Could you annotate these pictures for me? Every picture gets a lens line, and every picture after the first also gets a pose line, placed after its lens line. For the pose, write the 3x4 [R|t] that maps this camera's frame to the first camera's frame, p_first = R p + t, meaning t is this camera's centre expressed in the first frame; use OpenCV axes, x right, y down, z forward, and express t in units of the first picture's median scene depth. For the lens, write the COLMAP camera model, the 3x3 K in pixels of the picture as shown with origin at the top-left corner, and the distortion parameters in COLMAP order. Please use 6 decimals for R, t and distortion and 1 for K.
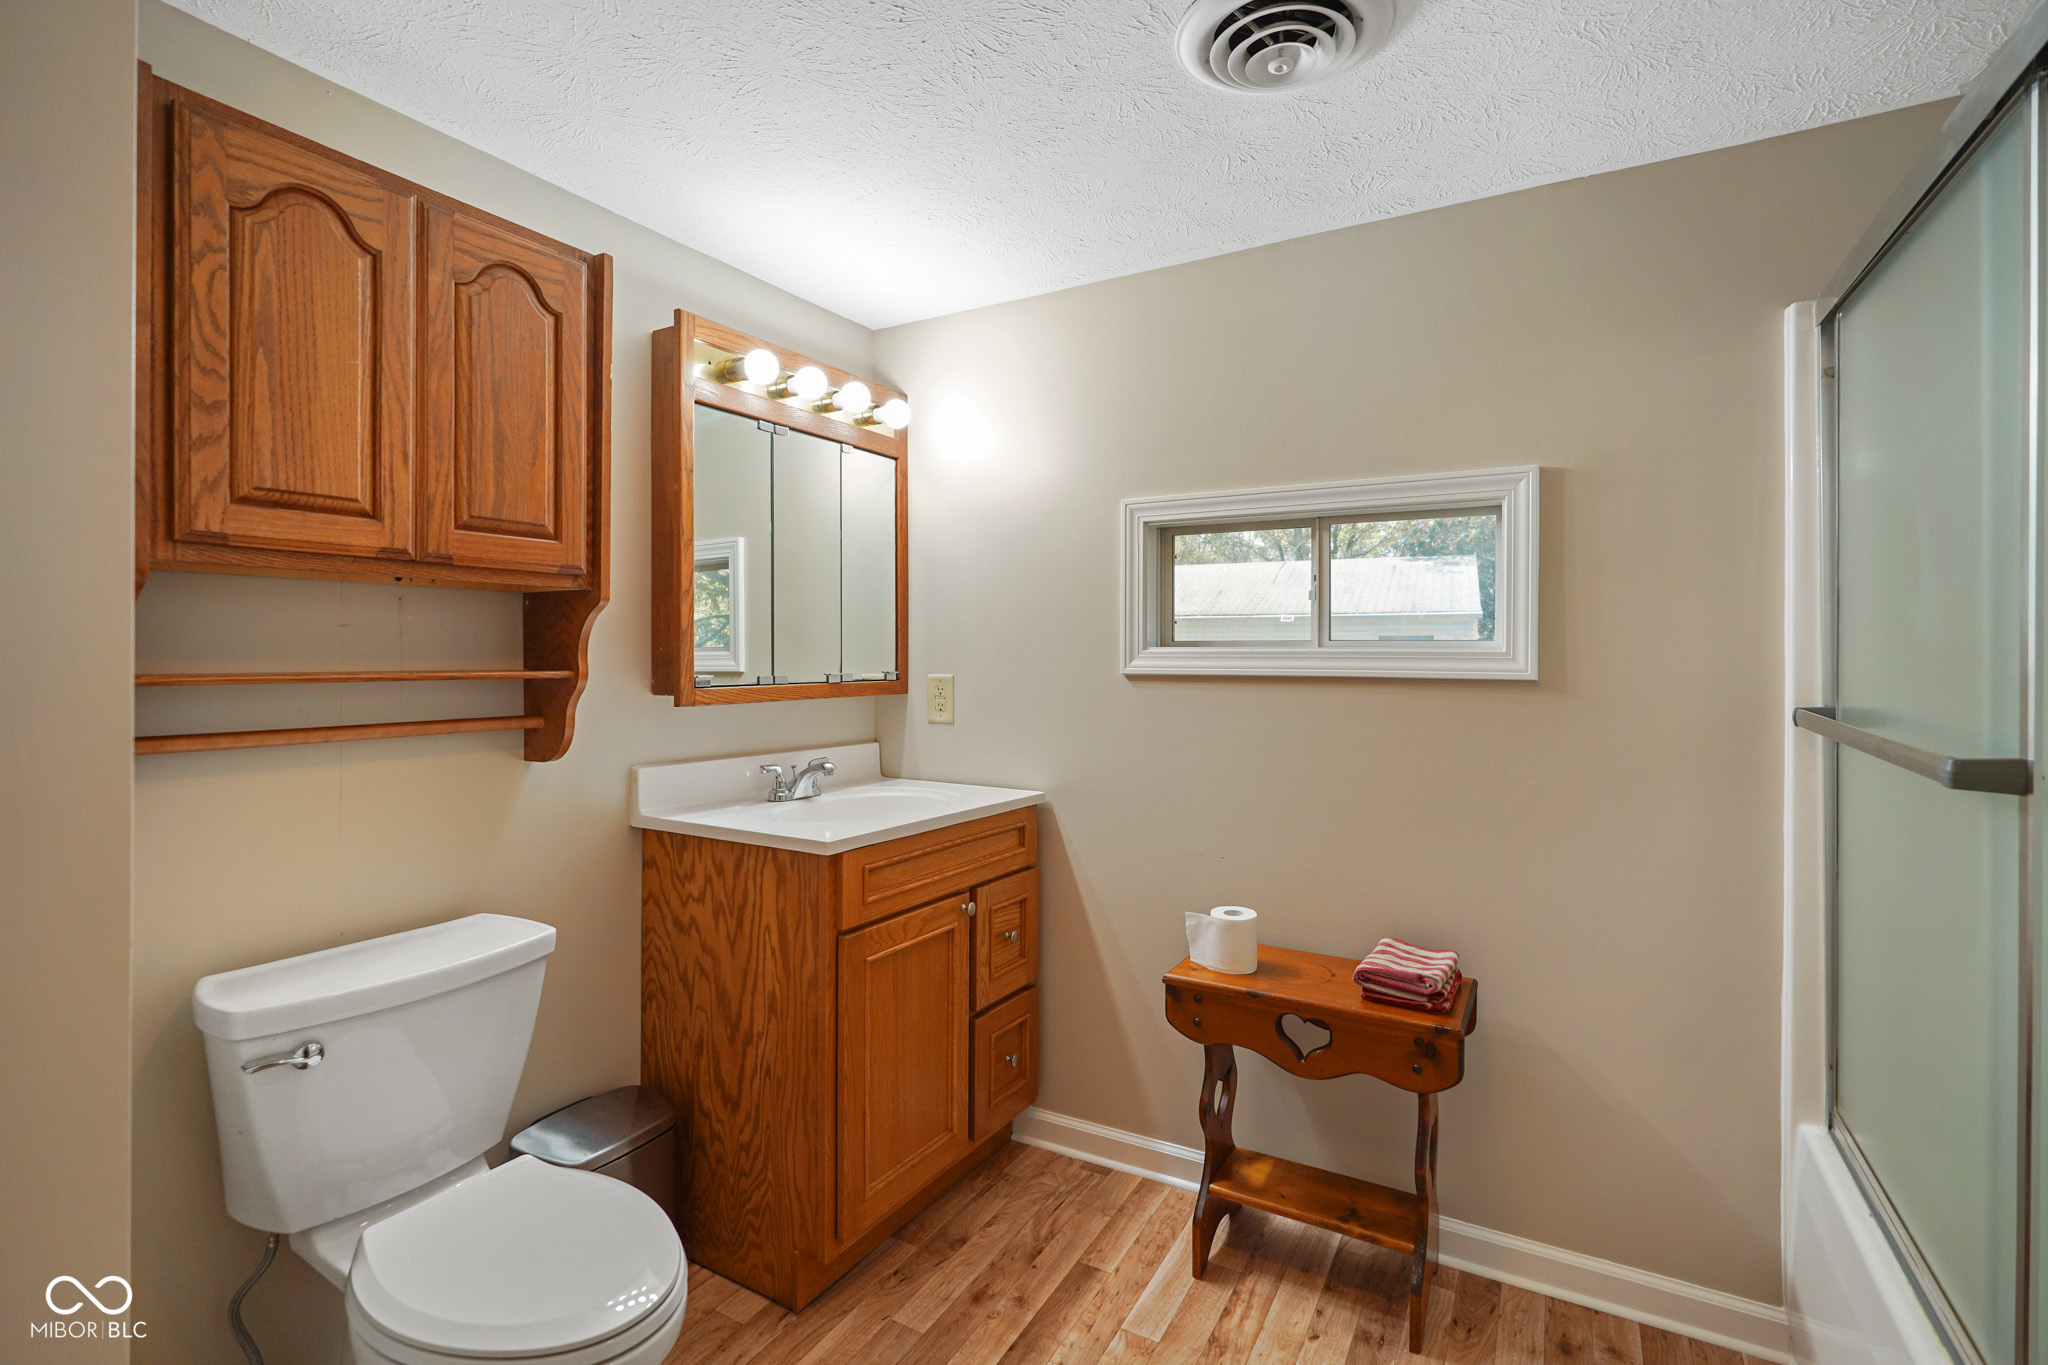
lens RADIAL K [[931.1, 0, 1021.9], [0, 931.1, 655.7], [0, 0, 1]] dist [-0.018497, 0.010614]
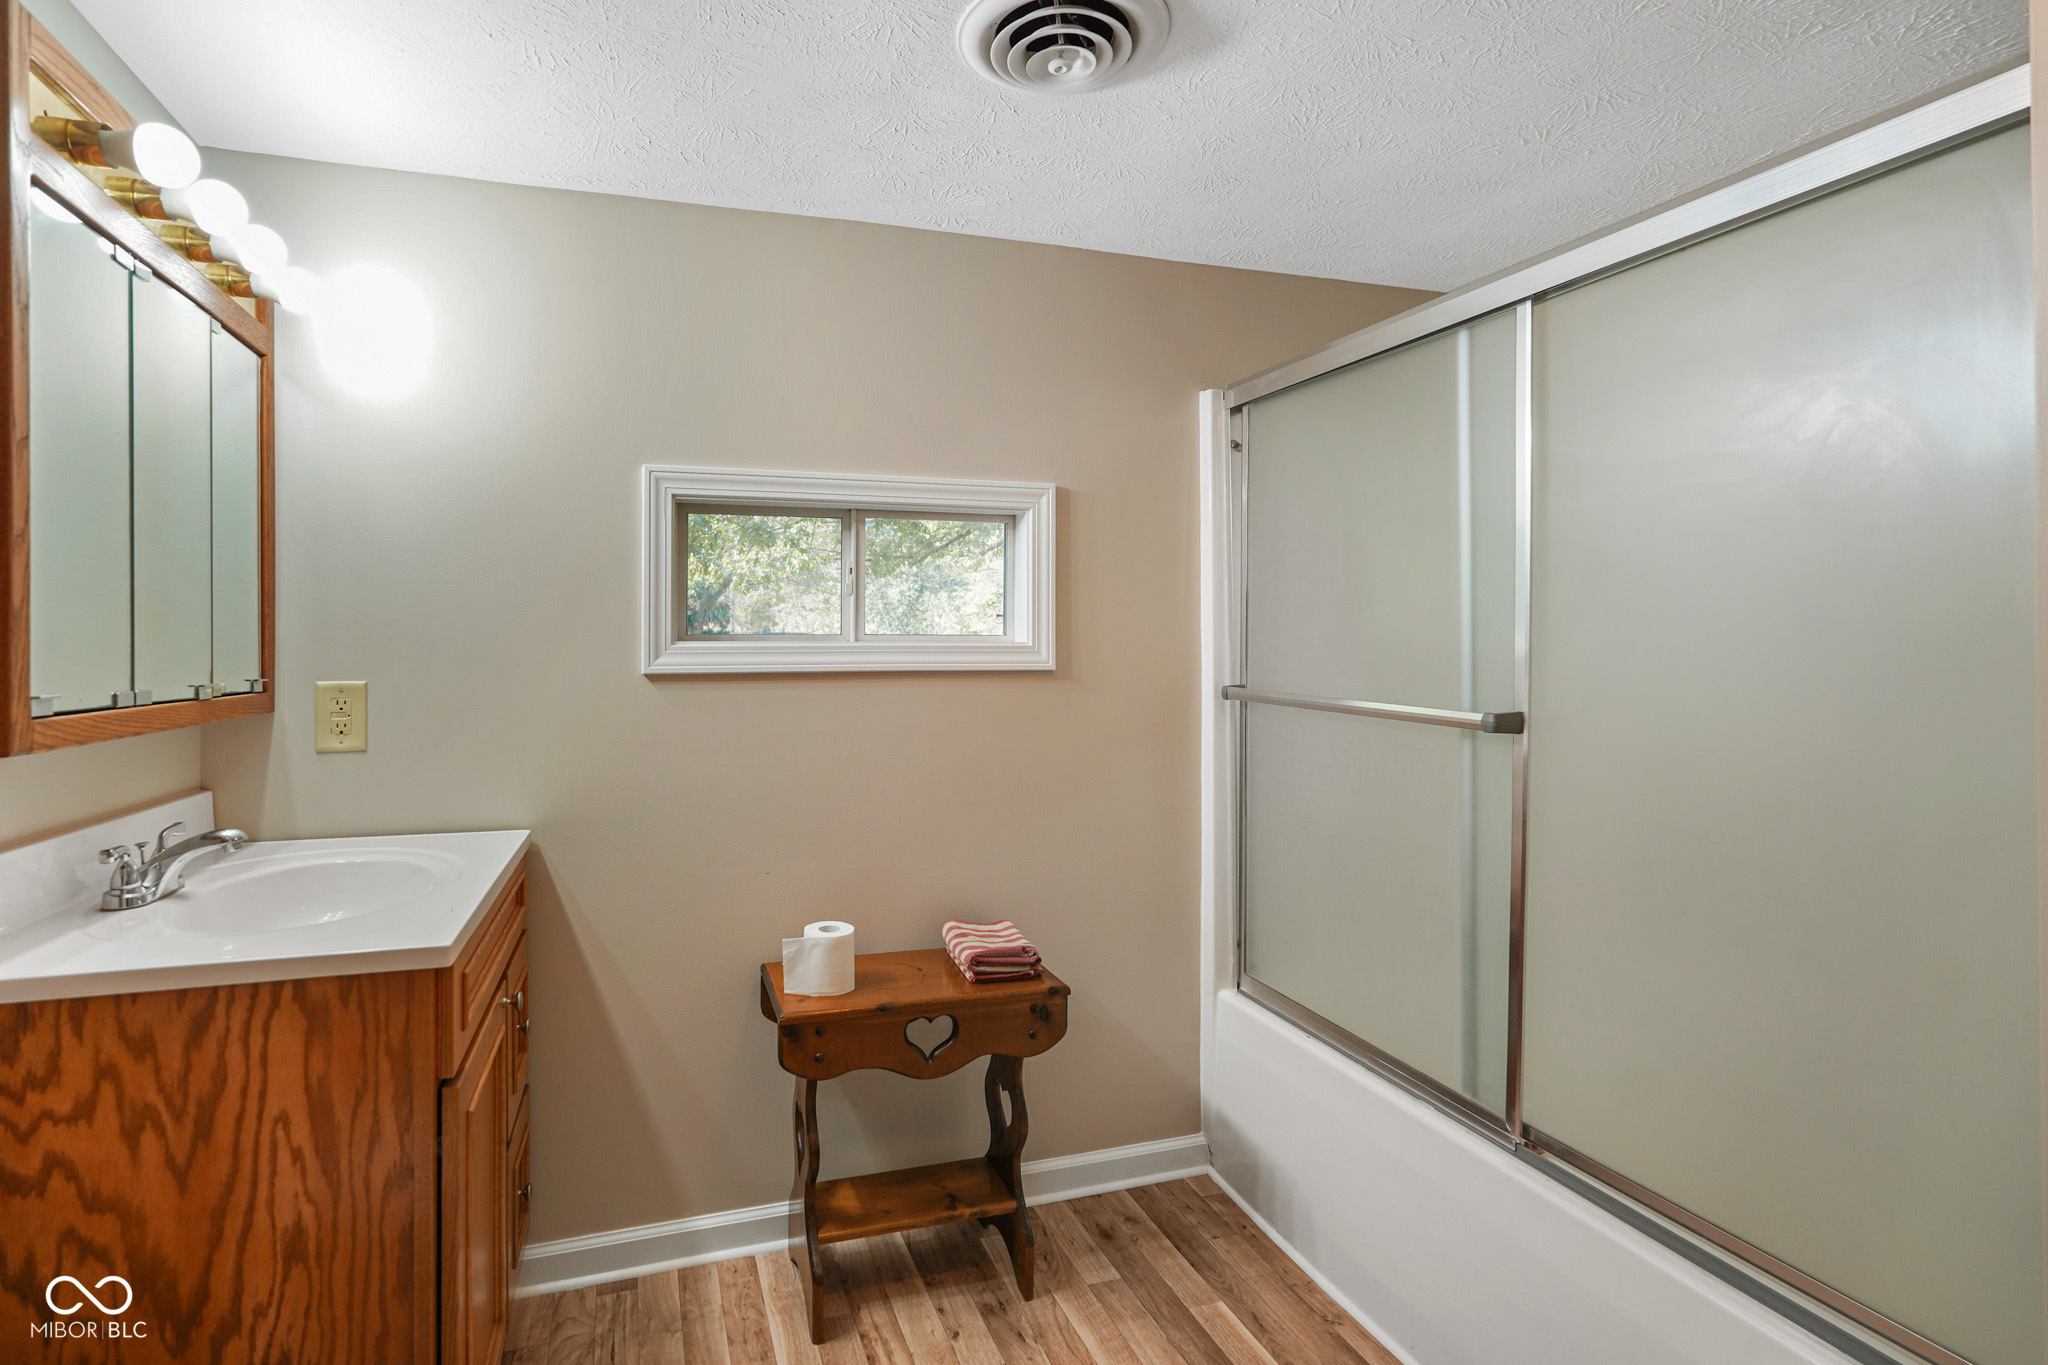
lens RADIAL K [[942.4, 0, 1022.6], [0, 942.4, 638.6], [0, 0, 1]] dist [-0.018206, 0.007926]
pose [[0.698345, 0.001711, 0.715760, -0.331139], [0.006798, 0.999936, -0.009023, -0.002540], [-0.715729, 0.011167, 0.698289, 0.221294]]
